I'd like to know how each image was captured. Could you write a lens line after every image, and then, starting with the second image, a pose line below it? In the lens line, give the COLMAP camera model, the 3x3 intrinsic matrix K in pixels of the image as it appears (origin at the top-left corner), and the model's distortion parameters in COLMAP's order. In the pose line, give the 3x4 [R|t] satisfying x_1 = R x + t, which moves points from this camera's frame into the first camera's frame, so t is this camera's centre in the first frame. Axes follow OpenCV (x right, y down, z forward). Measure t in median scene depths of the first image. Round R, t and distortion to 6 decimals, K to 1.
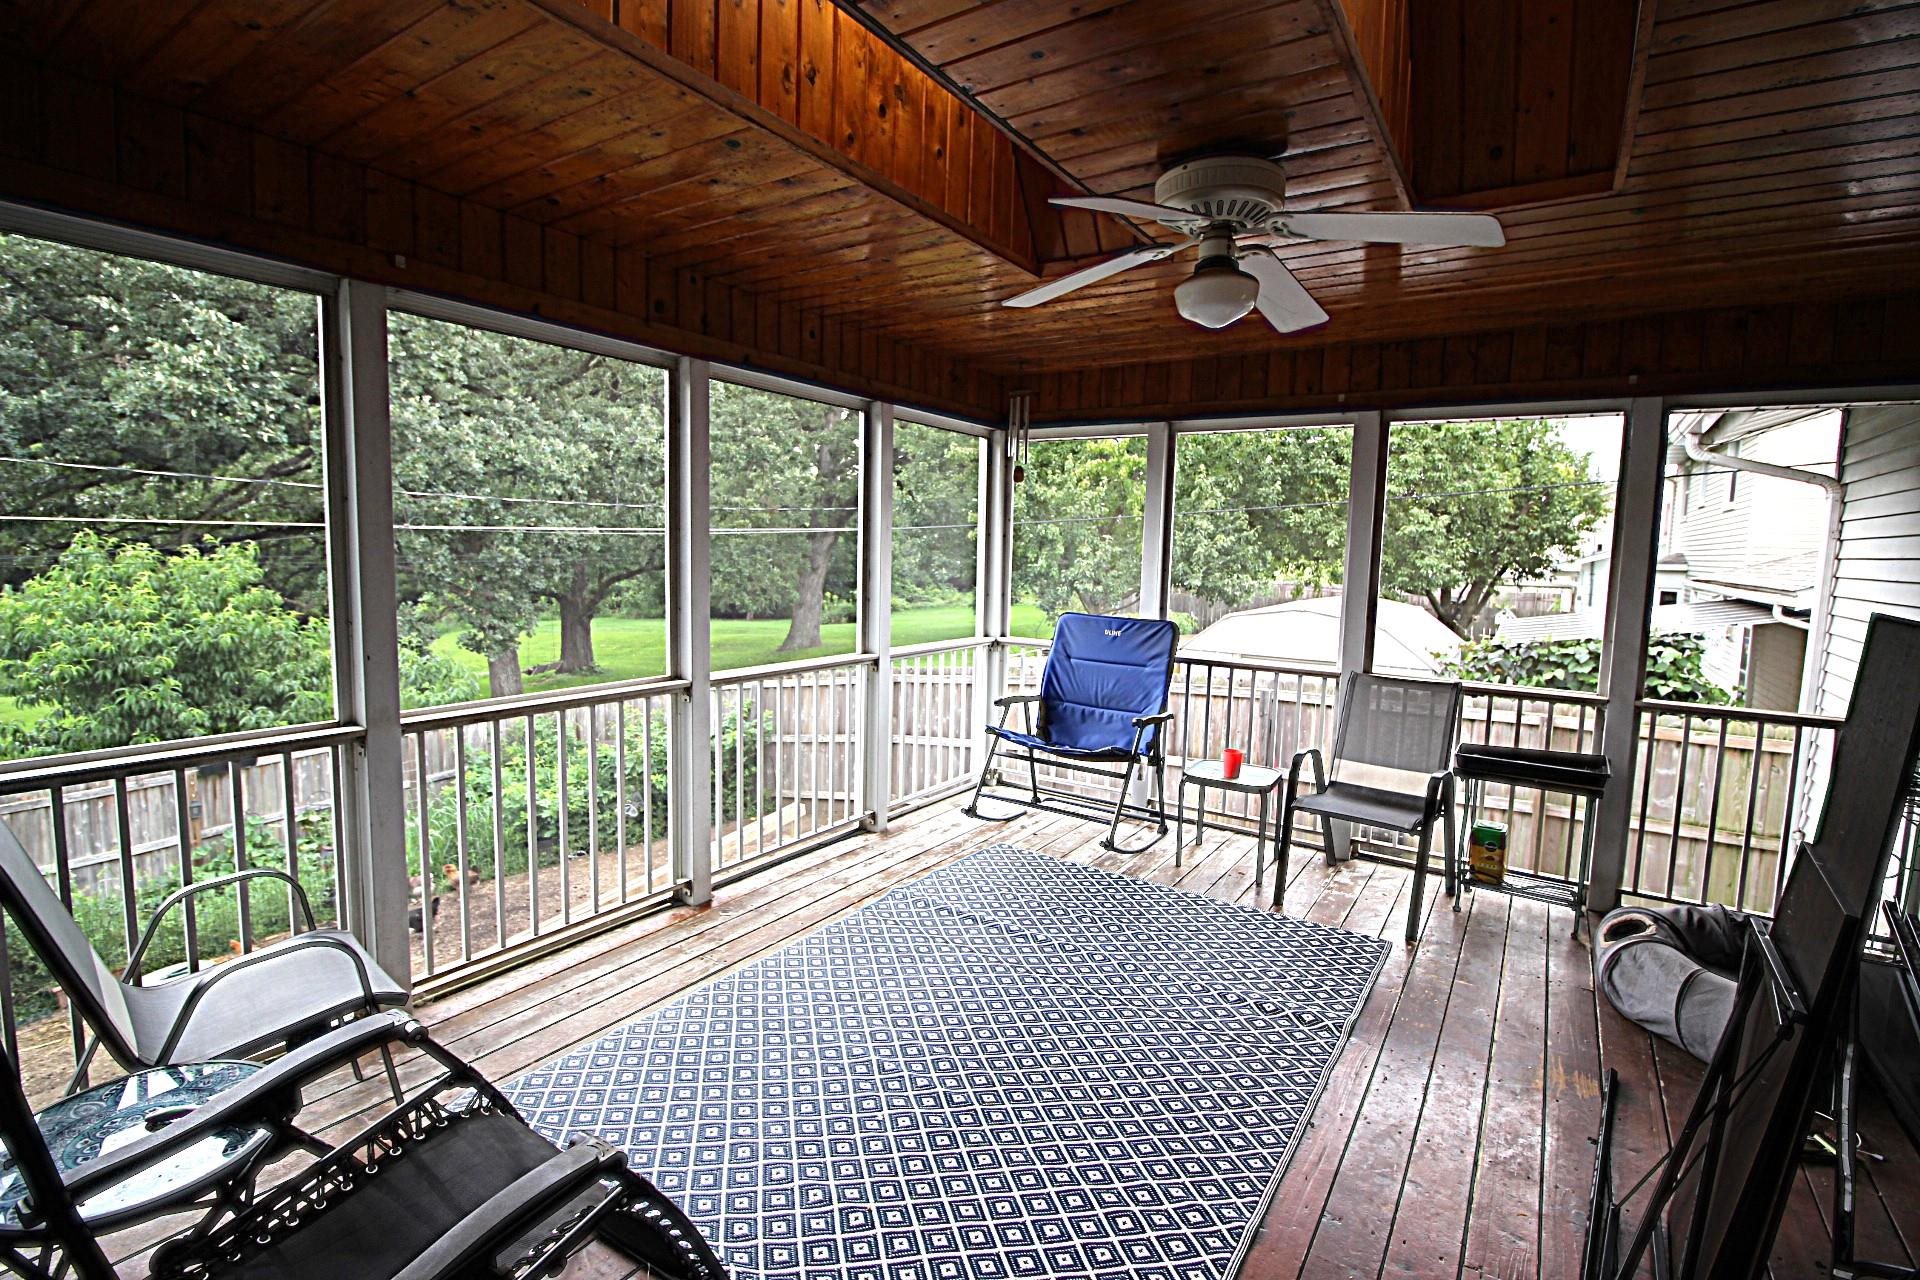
lens RADIAL K [[909.0, 0, 960.0], [0, 909.0, 640.0], [0, 0, 1]] dist [0.039125, -0.000234]
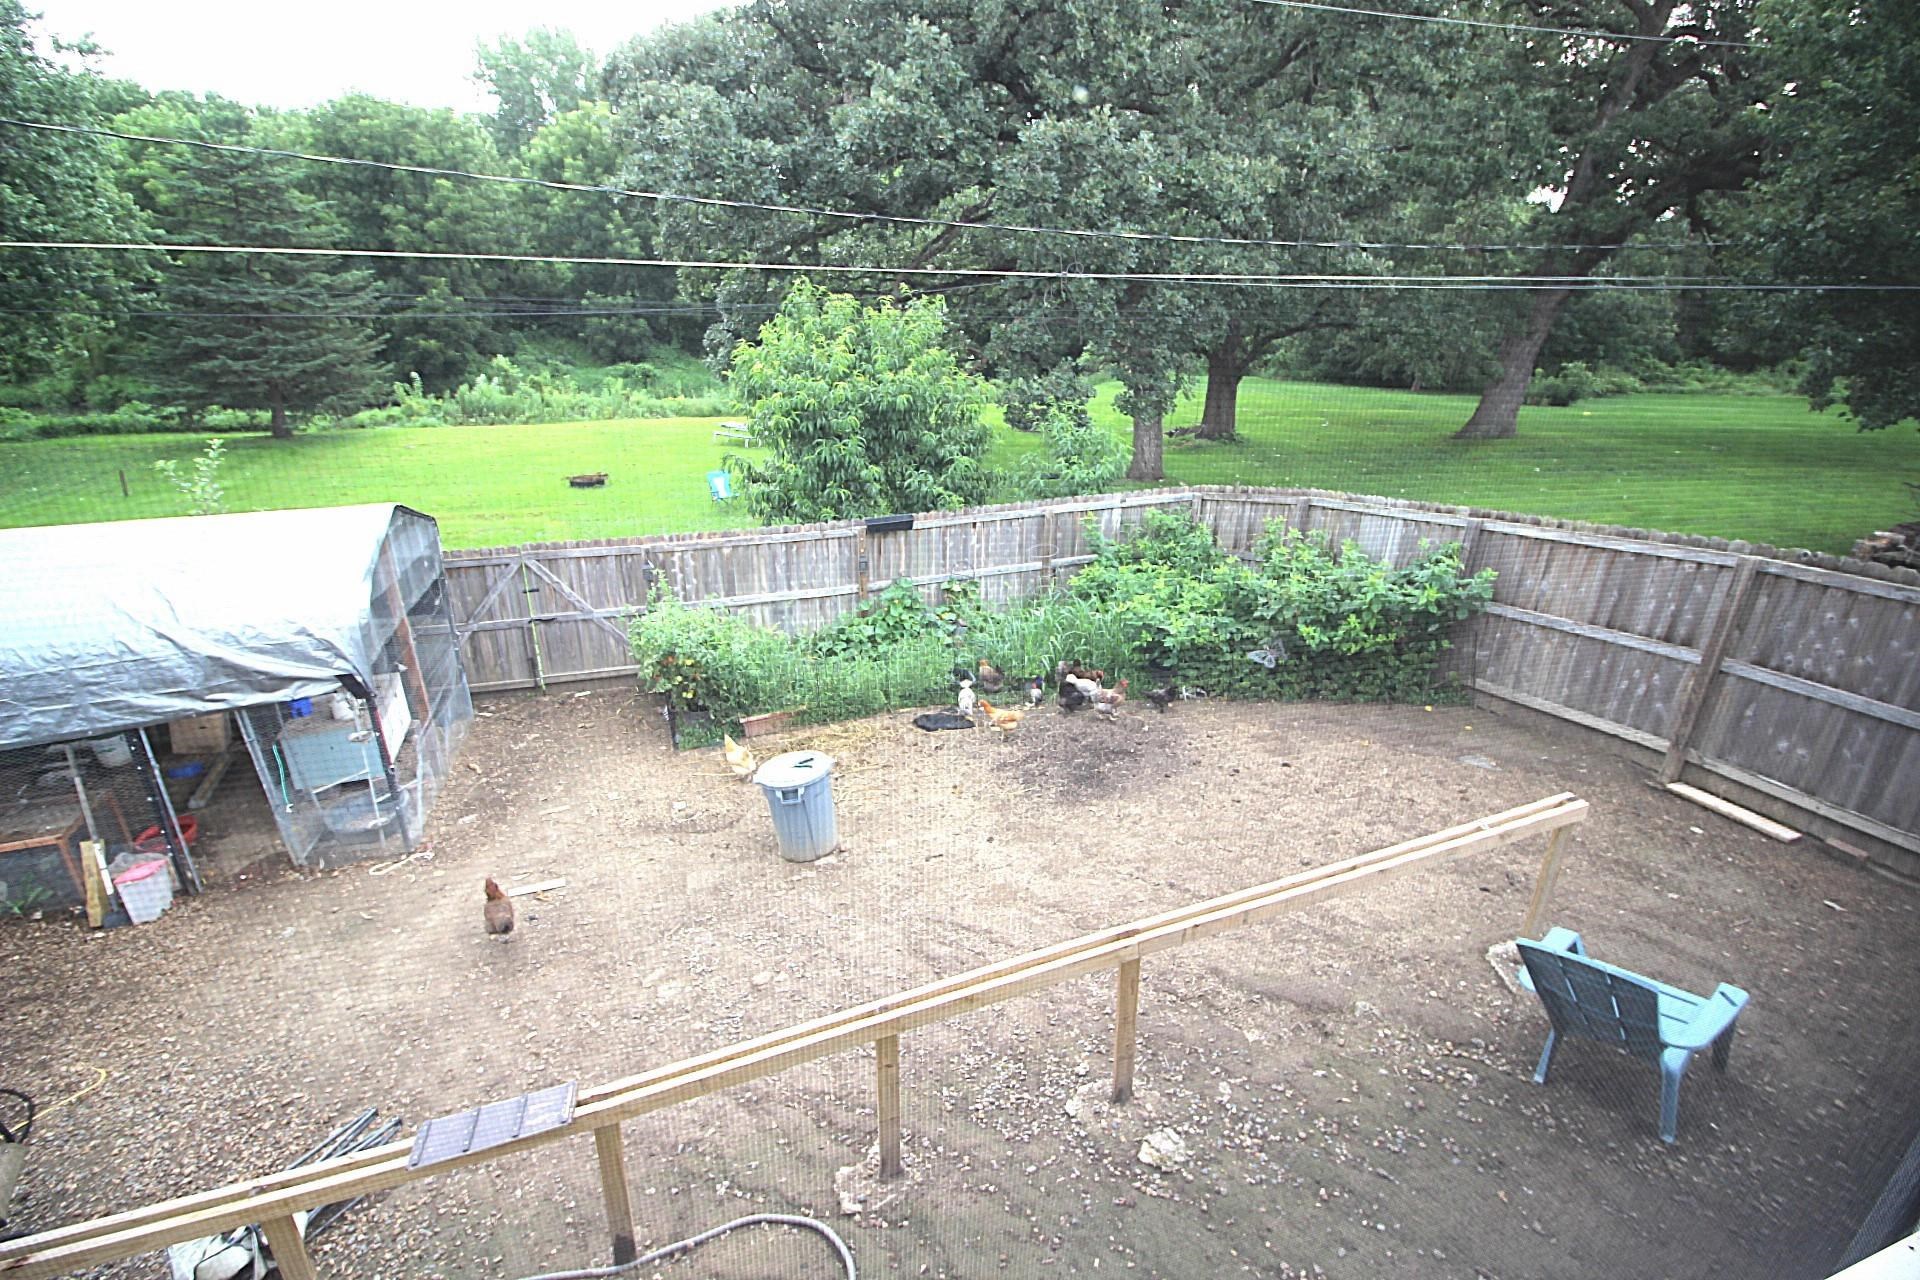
lens RADIAL K [[900.2, 0, 960.0], [0, 900.2, 640.0], [0, 0, 1]] dist [-0.016180, 0.000001]
pose [[0.784979, 0.233024, -0.574028, -0.078104], [-0.074749, 0.955420, 0.285630, -0.017489], [0.614996, -0.181306, 0.767403, 0.152746]]
